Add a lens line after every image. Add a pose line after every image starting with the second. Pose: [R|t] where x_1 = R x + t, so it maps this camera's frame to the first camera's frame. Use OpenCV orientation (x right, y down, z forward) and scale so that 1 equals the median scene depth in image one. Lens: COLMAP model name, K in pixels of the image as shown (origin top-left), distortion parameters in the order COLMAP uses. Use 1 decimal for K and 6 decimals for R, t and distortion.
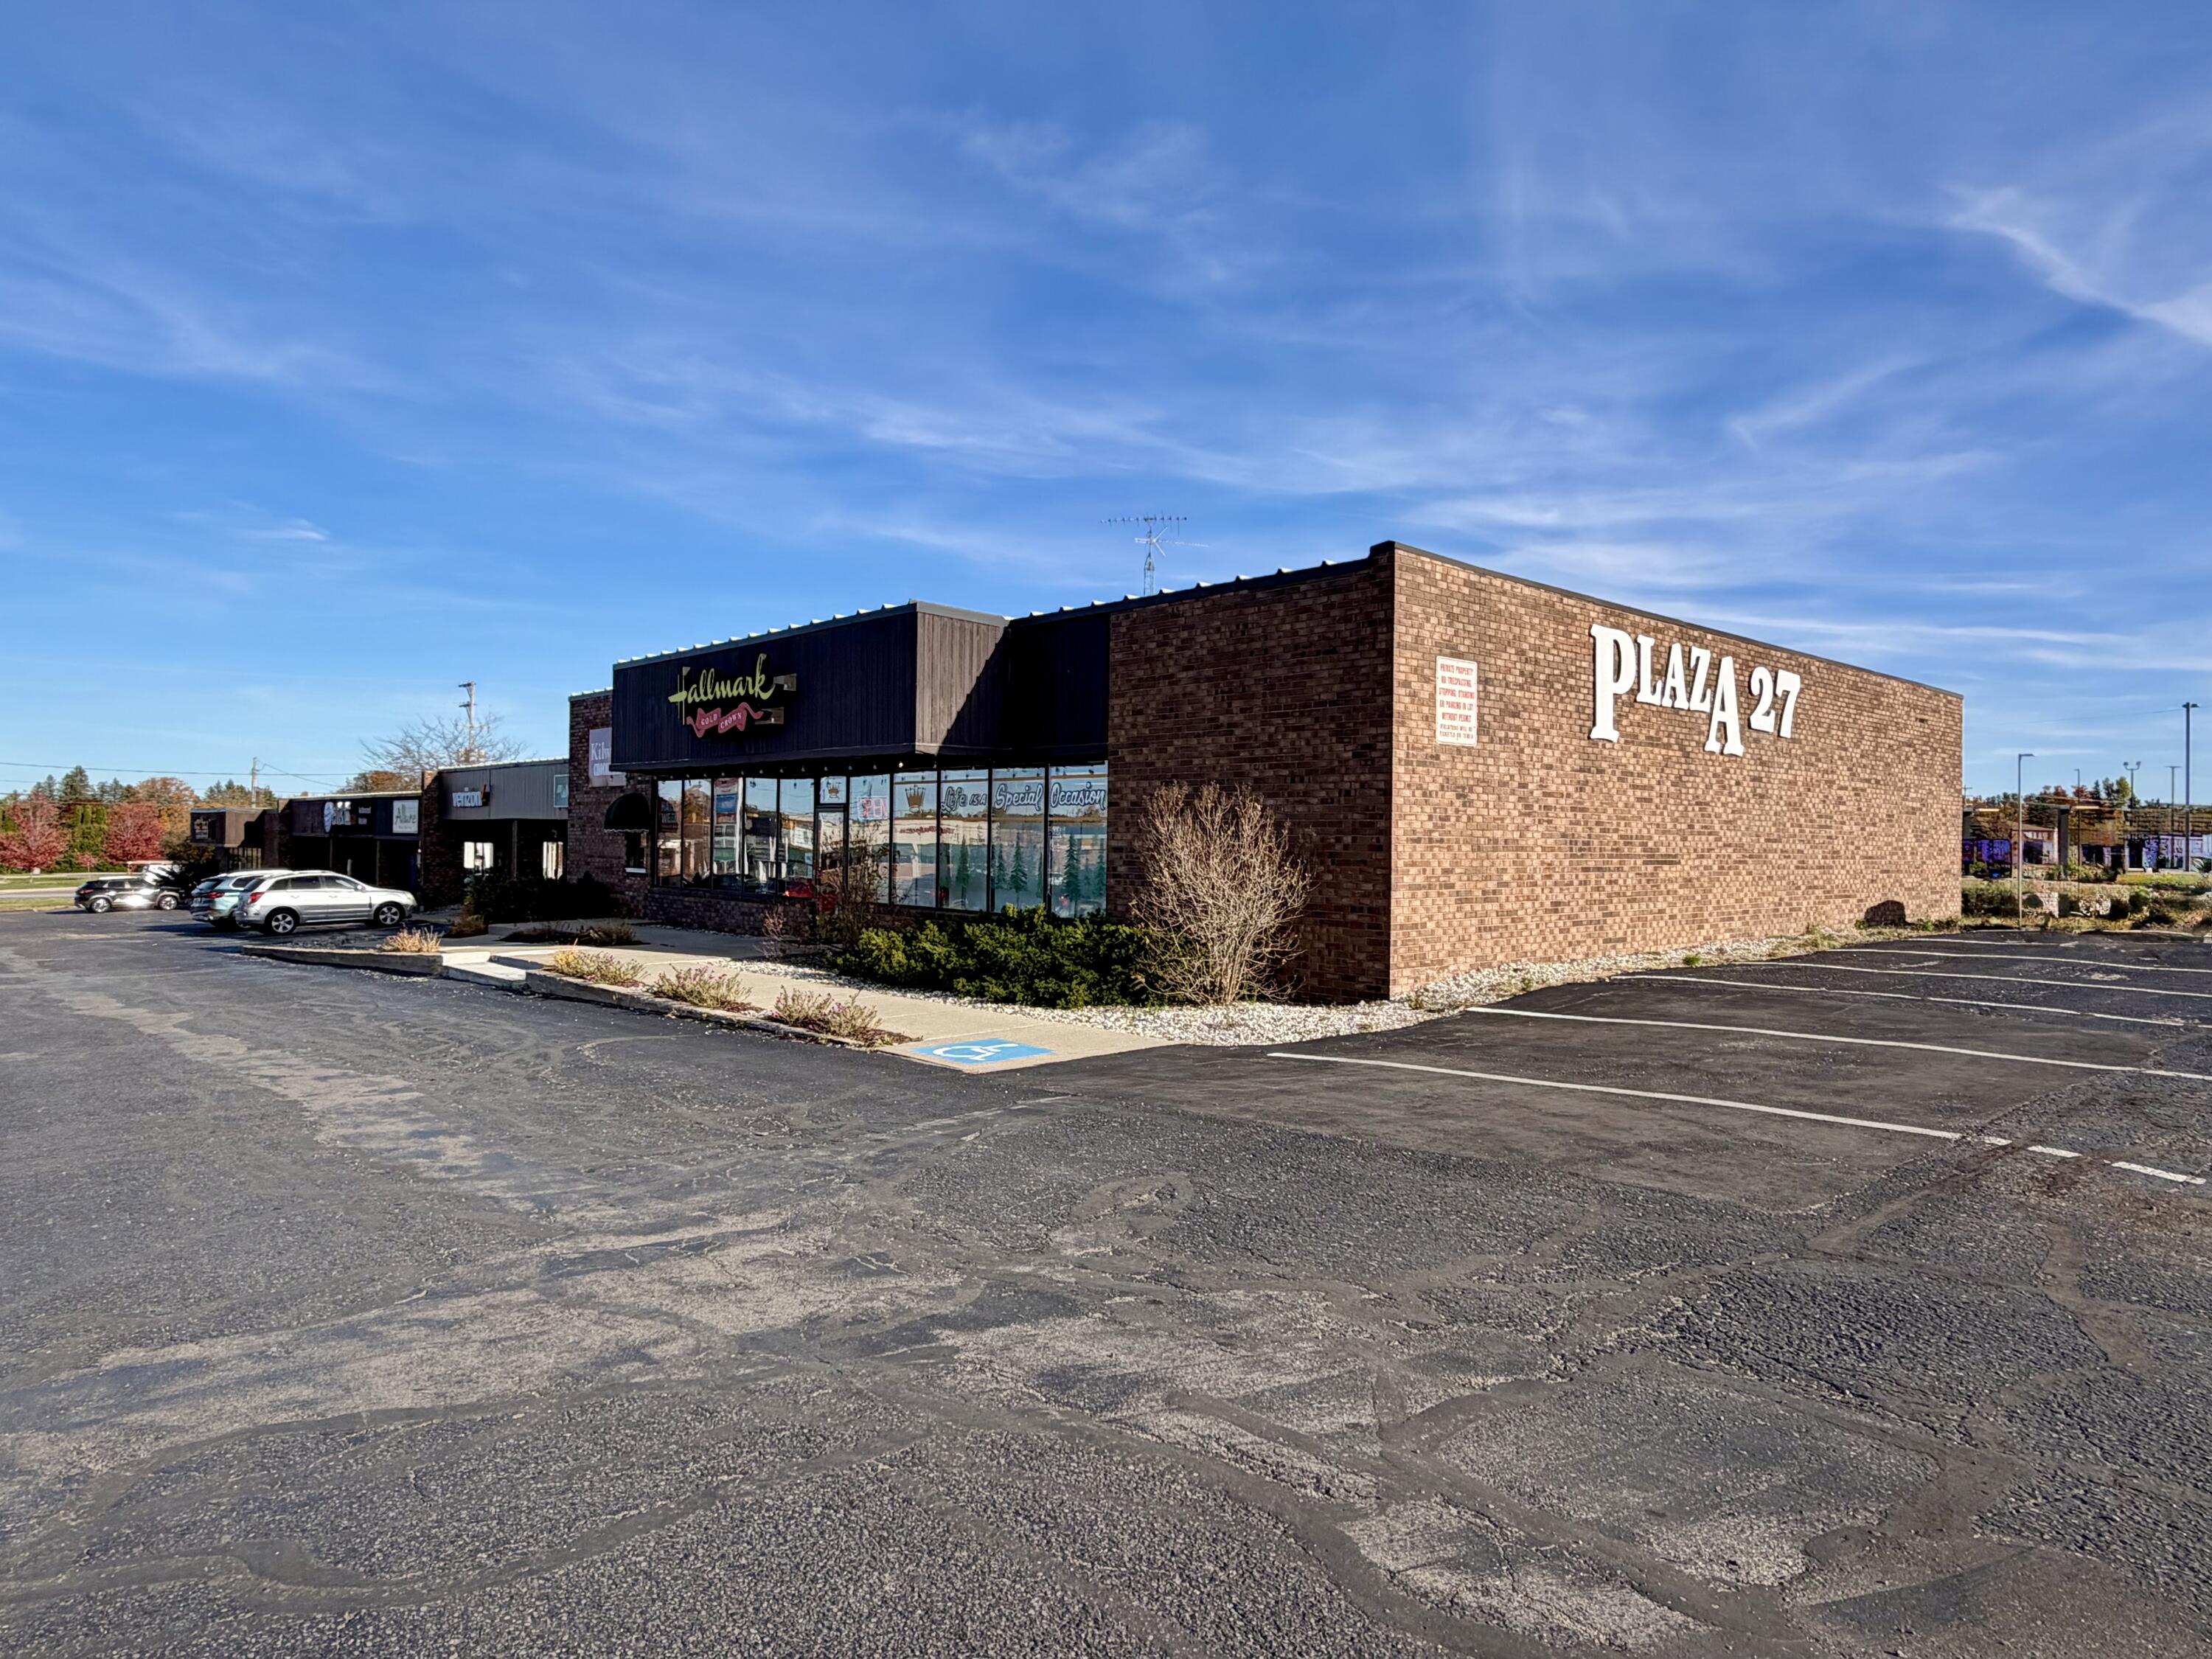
lens RADIAL K [[1294.2, 0, 1106.0], [0, 1294.2, 829.5], [0, 0, 1]] dist [-0.001951, 0.000655]
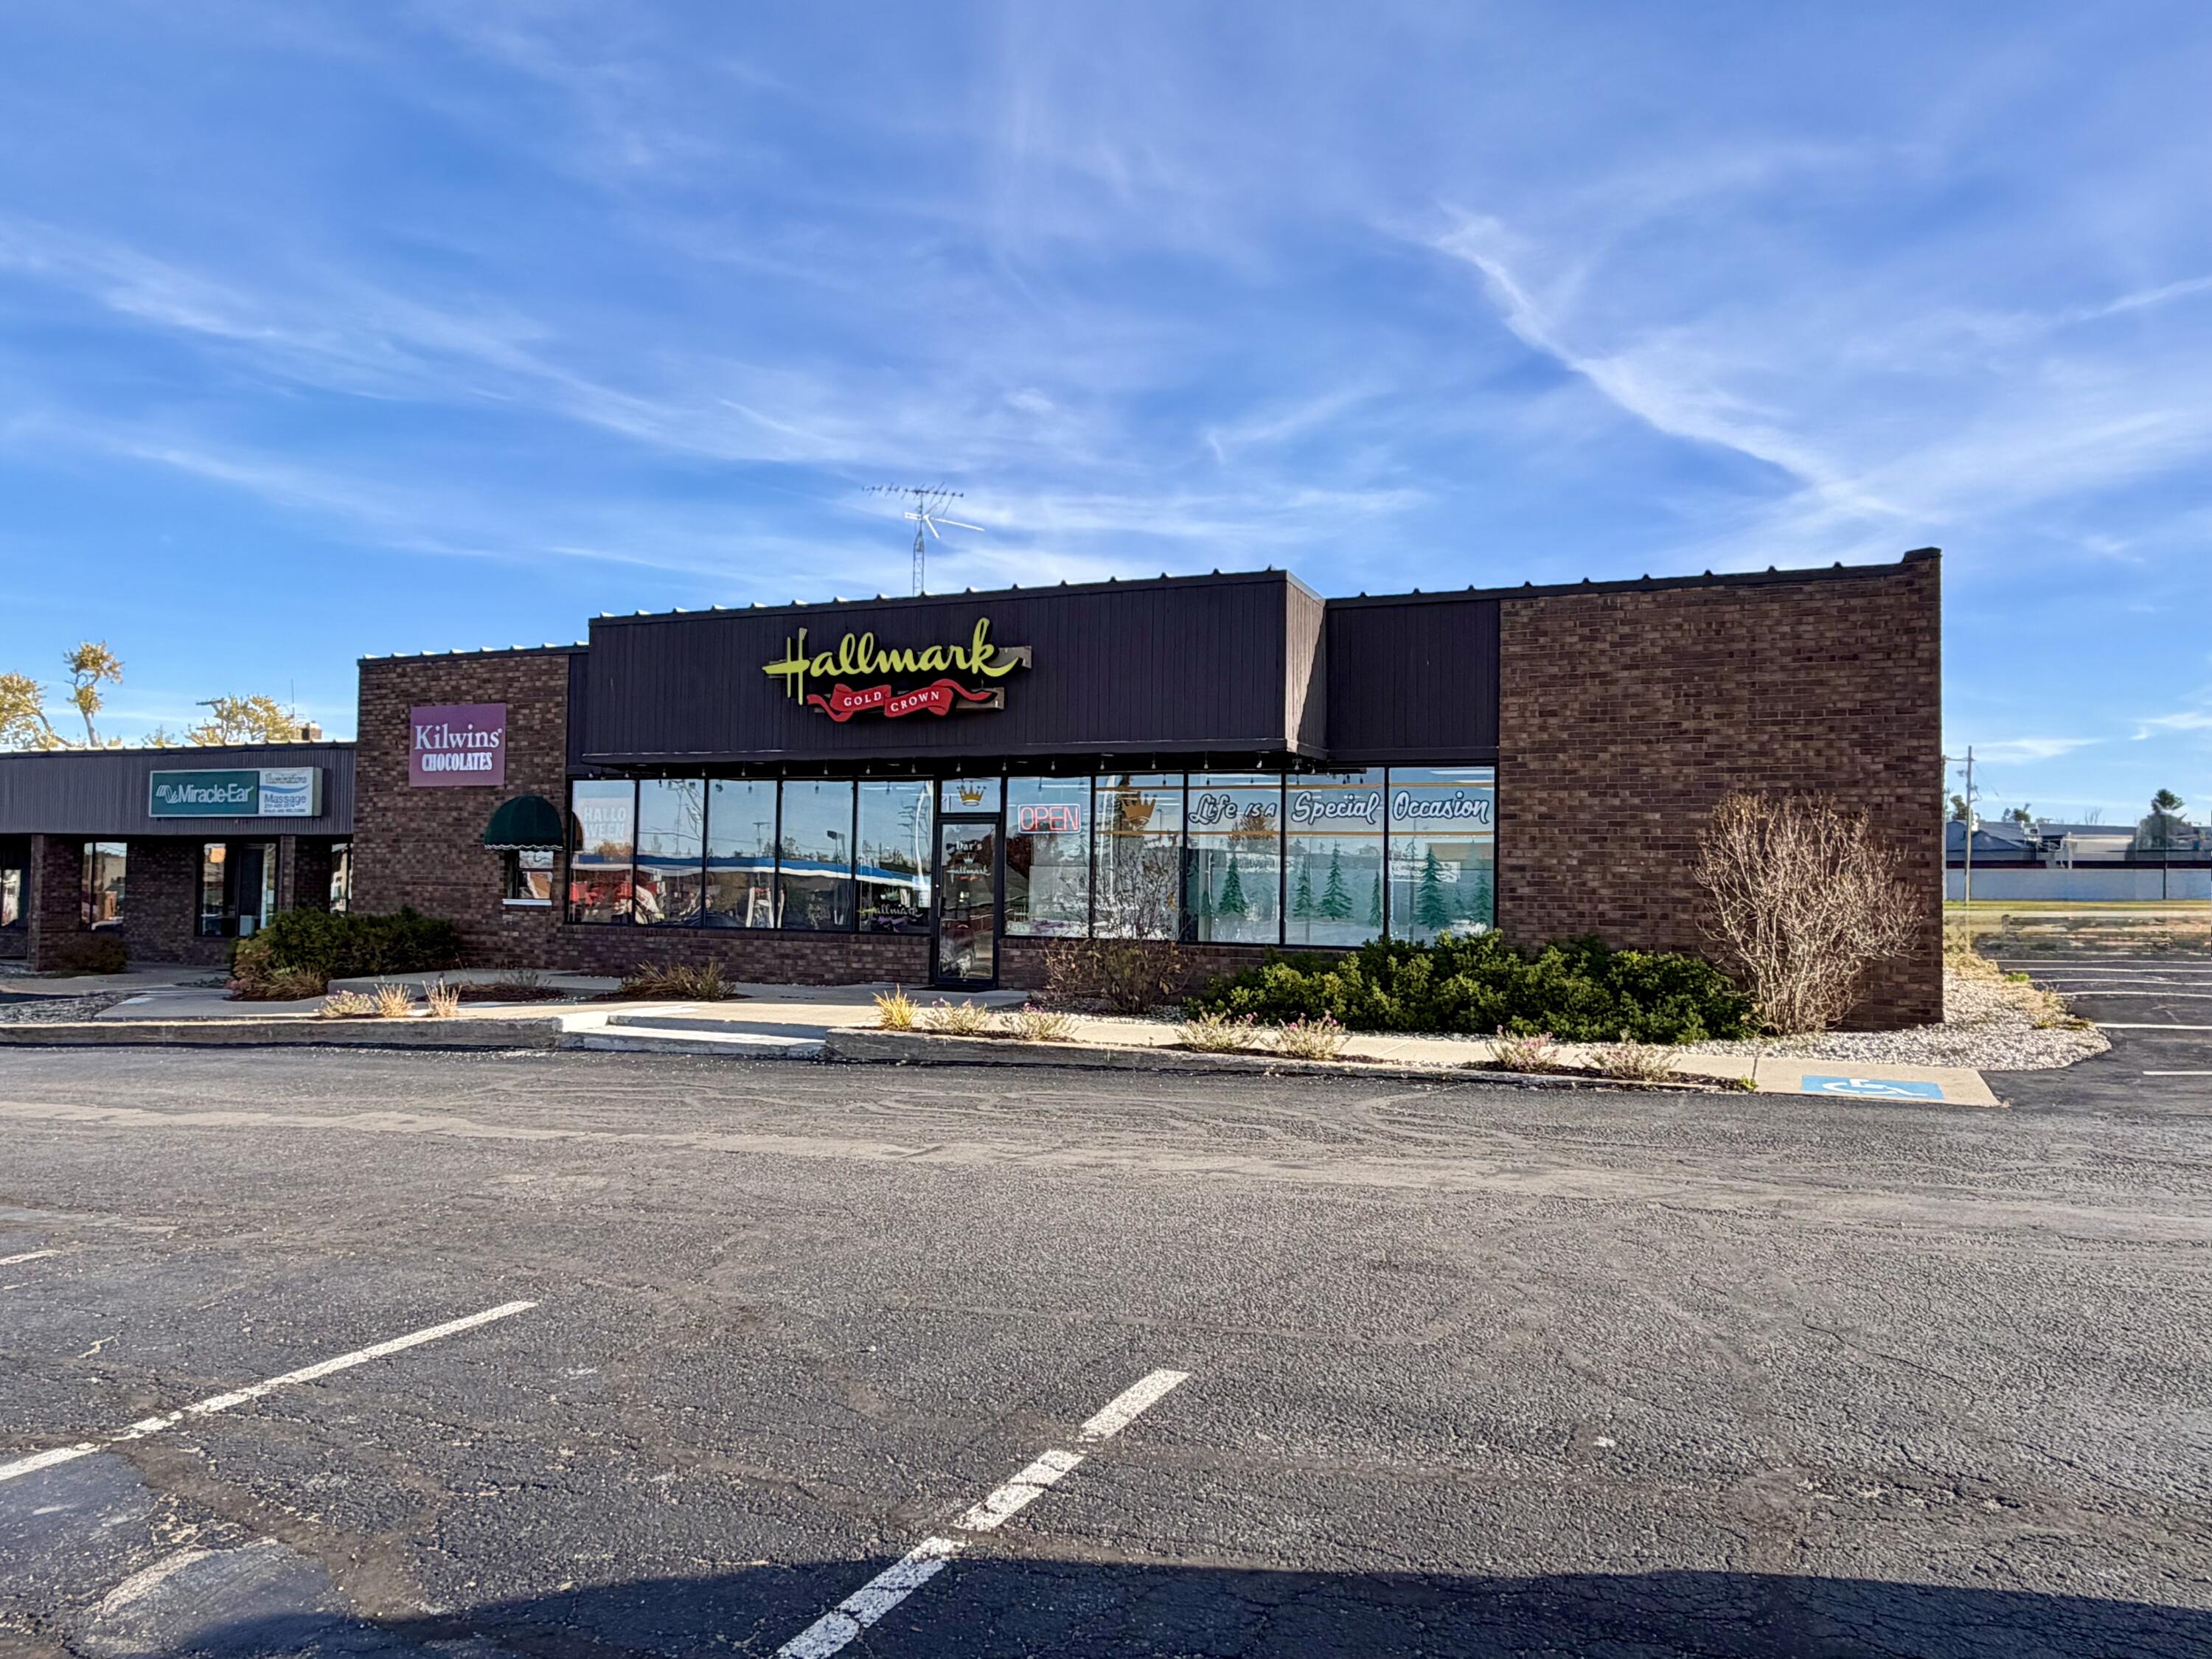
lens RADIAL K [[1638.3, 0, 1062.2], [0, 1638.3, 891.1], [0, 0, 1]] dist [0.001905, 0.000764]
pose [[0.927810, 0.010061, 0.372916, -0.786928], [-0.010566, 0.999944, -0.000691, 0.039734], [-0.372903, -0.003299, 0.927865, 0.092911]]
